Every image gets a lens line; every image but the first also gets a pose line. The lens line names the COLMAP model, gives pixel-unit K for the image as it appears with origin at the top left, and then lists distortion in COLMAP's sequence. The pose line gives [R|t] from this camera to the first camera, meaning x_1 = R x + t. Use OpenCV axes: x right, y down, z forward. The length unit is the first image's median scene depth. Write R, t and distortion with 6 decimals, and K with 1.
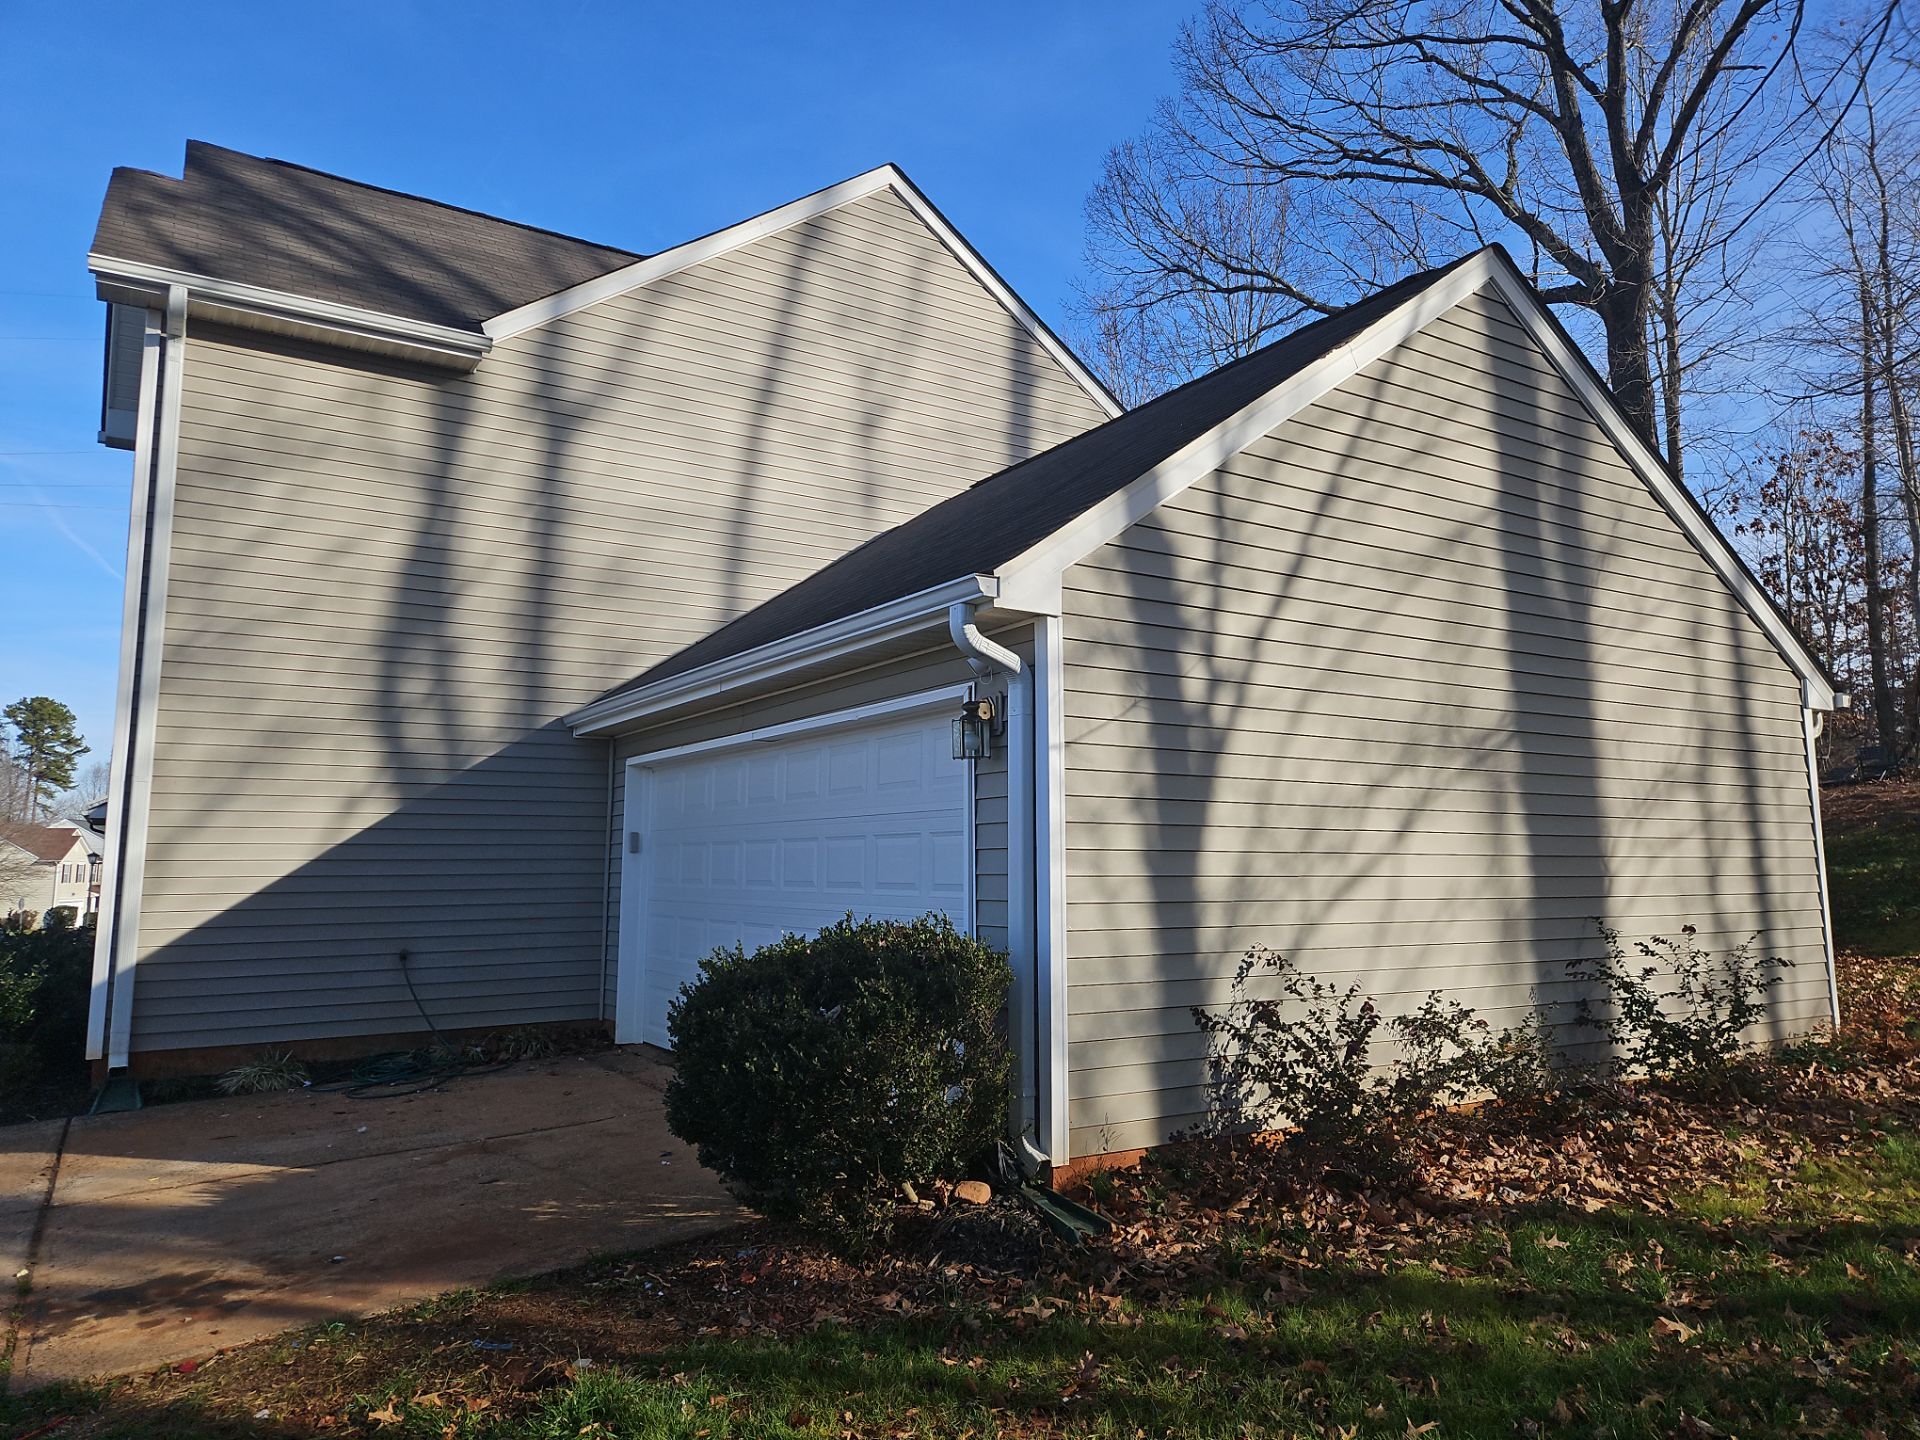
lens RADIAL K [[1290.8, 0, 947.7], [0, 1290.8, 706.2], [0, 0, 1]] dist [0.034864, -0.000221]
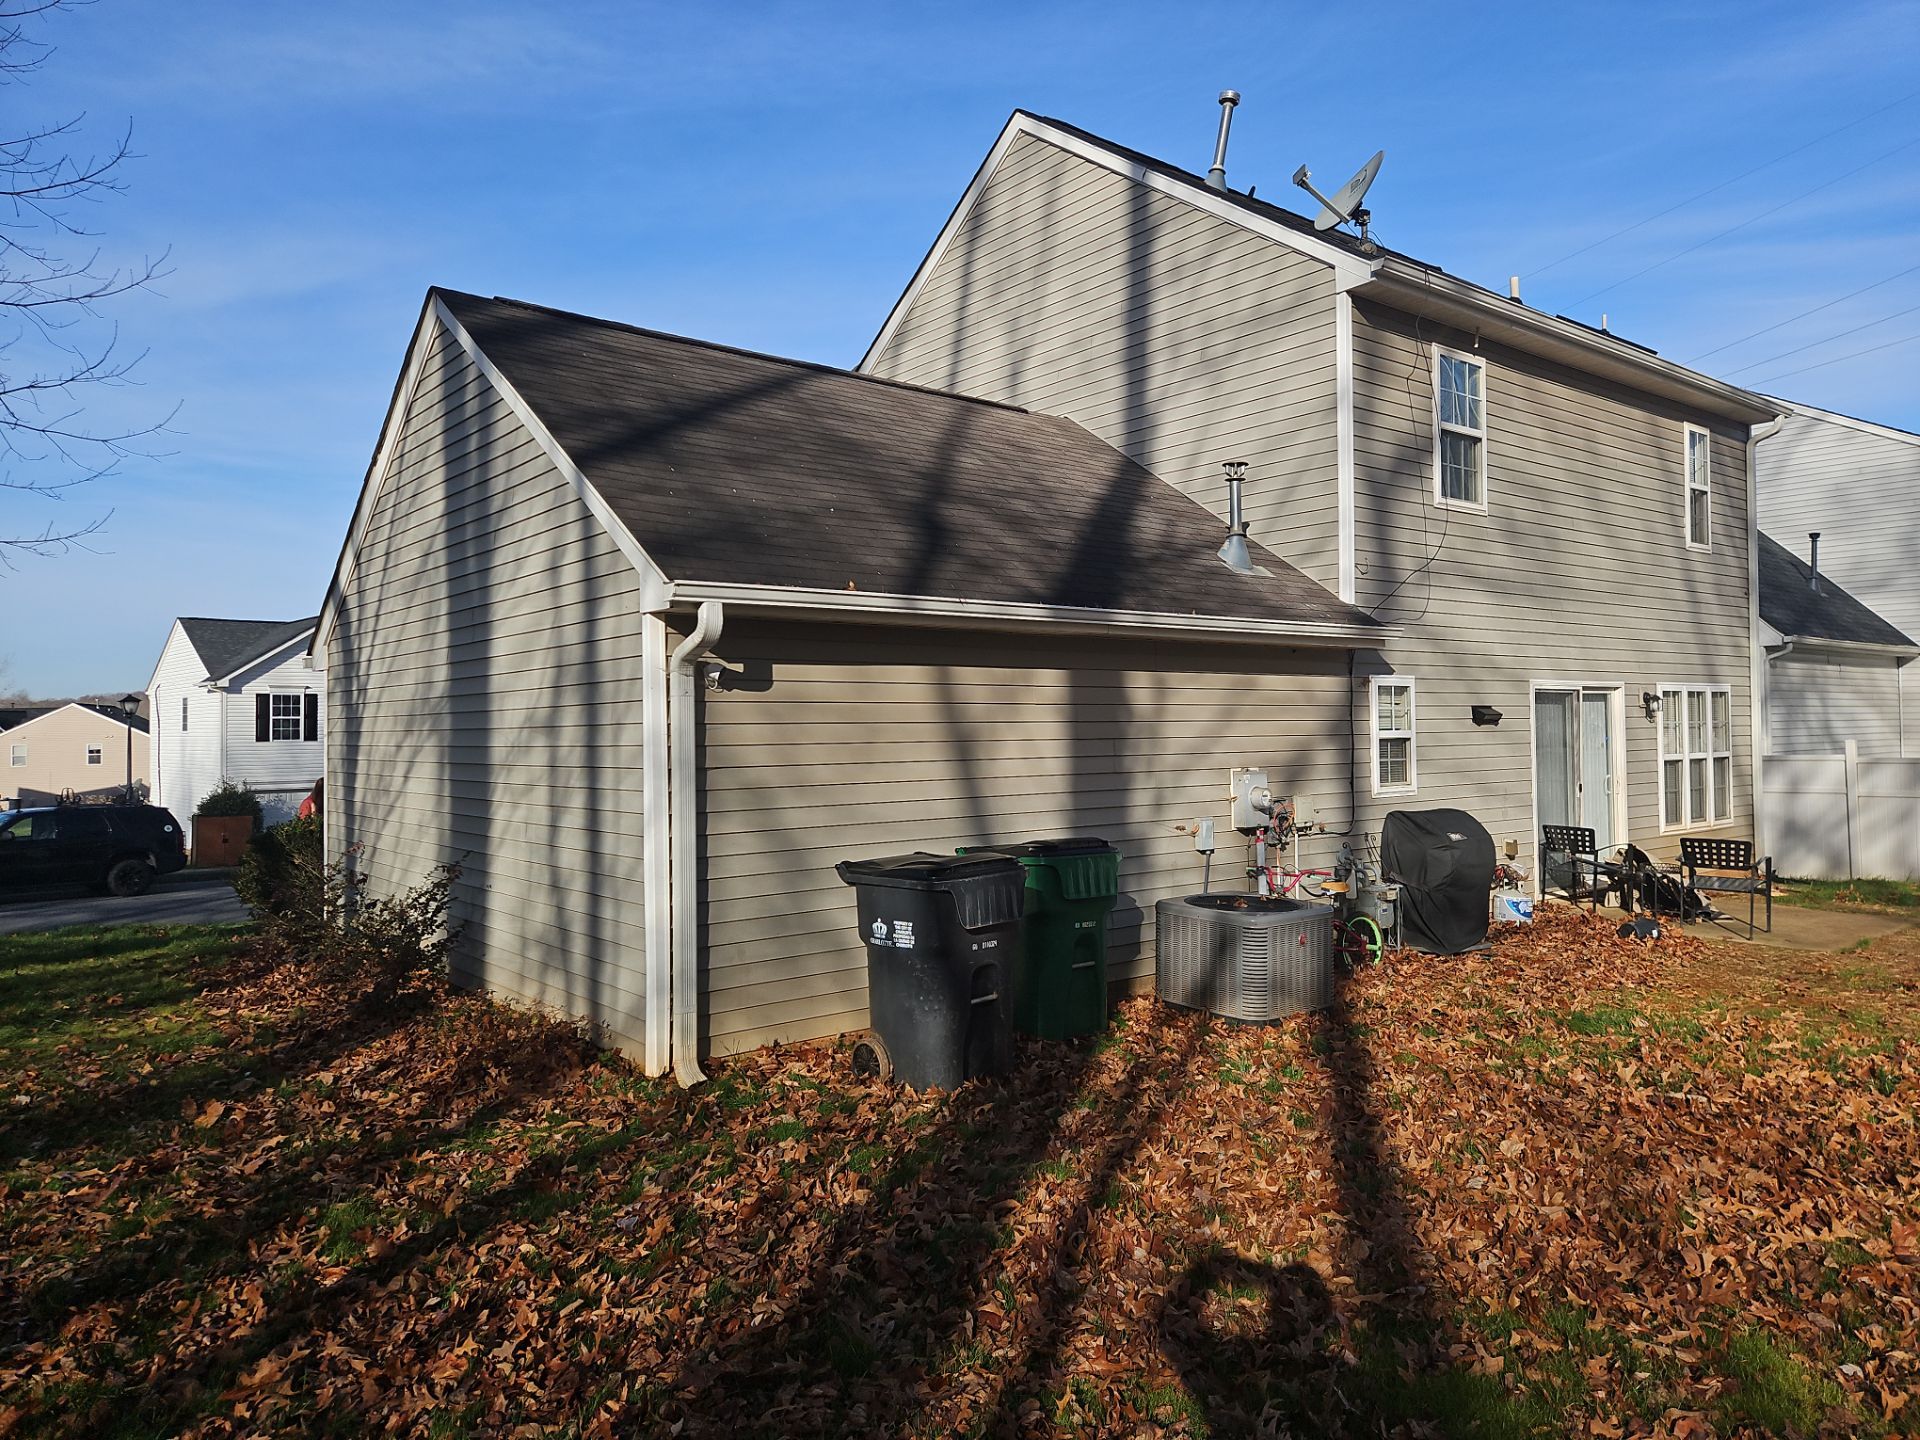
lens RADIAL K [[1290.8, 0, 954.5], [0, 1290.8, 717.5], [0, 0, 1]] dist [0.034864, -0.000221]
pose [[0.116707, -0.010974, -0.993106, 1.495448], [0.133183, 0.991080, 0.004700, 0.084673], [0.984196, -0.132813, 0.117127, 1.154146]]
